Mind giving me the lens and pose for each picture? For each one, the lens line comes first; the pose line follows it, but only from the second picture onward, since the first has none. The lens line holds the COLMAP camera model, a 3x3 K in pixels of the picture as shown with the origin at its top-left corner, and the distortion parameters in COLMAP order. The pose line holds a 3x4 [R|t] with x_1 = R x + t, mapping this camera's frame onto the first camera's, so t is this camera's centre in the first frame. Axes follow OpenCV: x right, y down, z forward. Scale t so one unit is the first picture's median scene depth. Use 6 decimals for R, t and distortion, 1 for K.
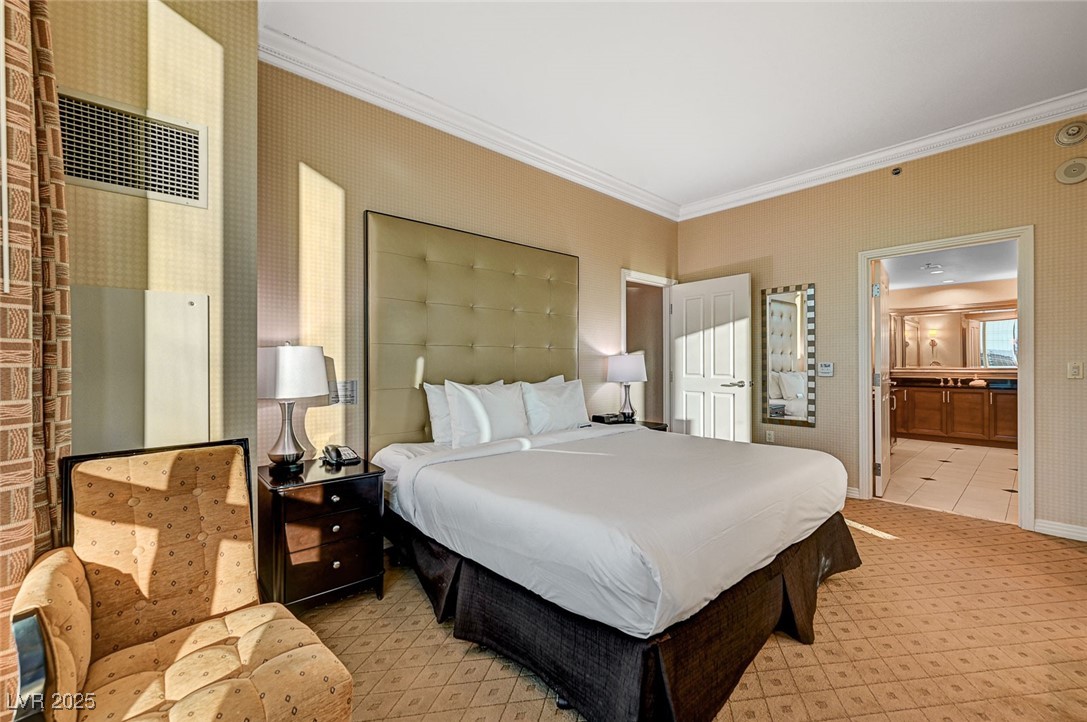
lens RADIAL K [[445.9, 0, 540.8], [0, 445.9, 365.5], [0, 0, 1]] dist [-0.001712, 0.000444]
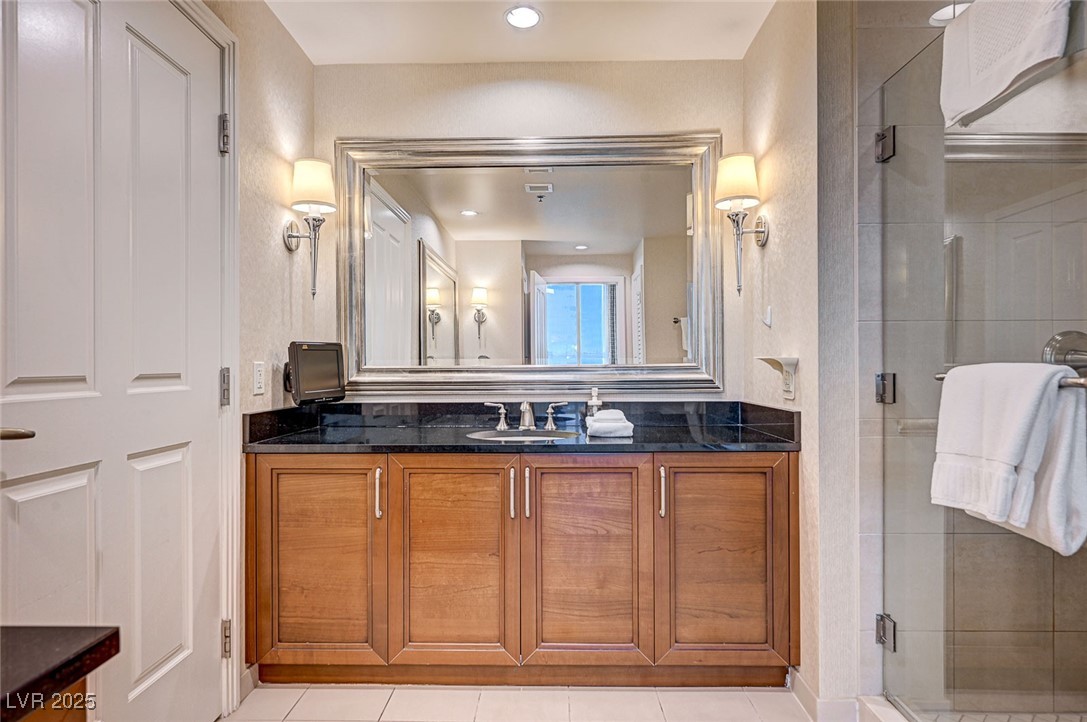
lens RADIAL K [[609.1, 0, 542.9], [0, 609.1, 366.4], [0, 0, 1]] dist [0.001515, 0.000142]
pose [[0.680952, 0.004602, 0.732314, 0.691768], [-0.000928, 0.999985, -0.005422, 0.008555], [-0.732328, 0.003013, 0.680946, 0.780749]]
